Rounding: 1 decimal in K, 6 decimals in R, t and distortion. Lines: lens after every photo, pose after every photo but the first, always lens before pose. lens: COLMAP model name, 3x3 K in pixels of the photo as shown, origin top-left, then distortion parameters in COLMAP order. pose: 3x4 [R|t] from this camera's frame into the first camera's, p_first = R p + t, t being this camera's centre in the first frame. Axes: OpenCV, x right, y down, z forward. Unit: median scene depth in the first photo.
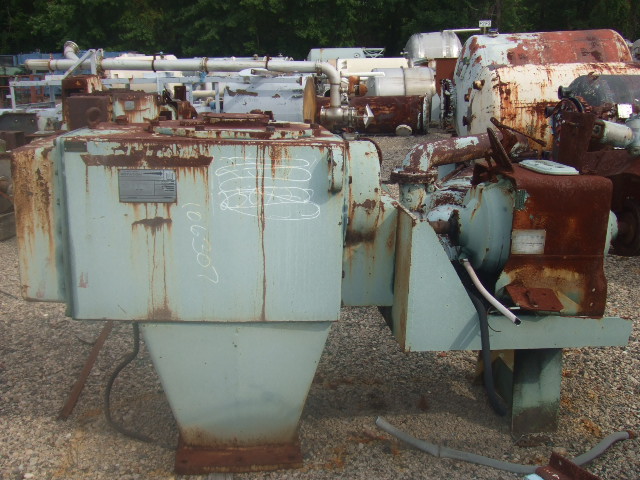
lens RADIAL K [[686.5, 0, 319.9], [0, 686.5, 239.9], [0, 0, 1]] dist [-0.053981, 0.000000]
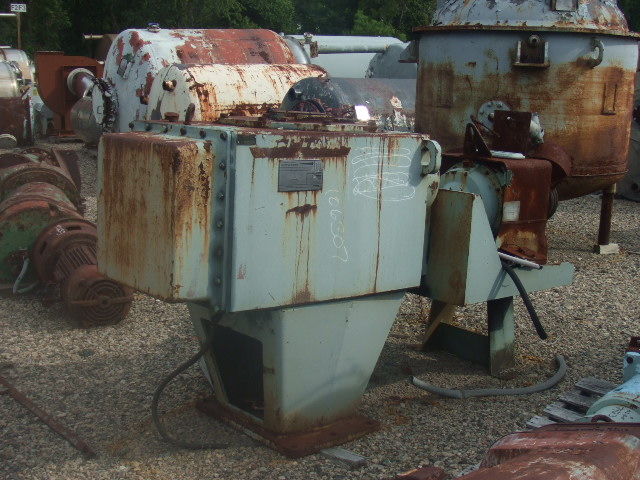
lens RADIAL K [[885.0, 0, 319.6], [0, 885.0, 240.9], [0, 0, 1]] dist [-0.076708, 0.000000]
pose [[0.809973, -0.080651, 0.580894, -0.999483], [0.108639, 0.993990, -0.013476, 0.043369], [-0.576316, 0.074023, 0.813867, -0.137822]]
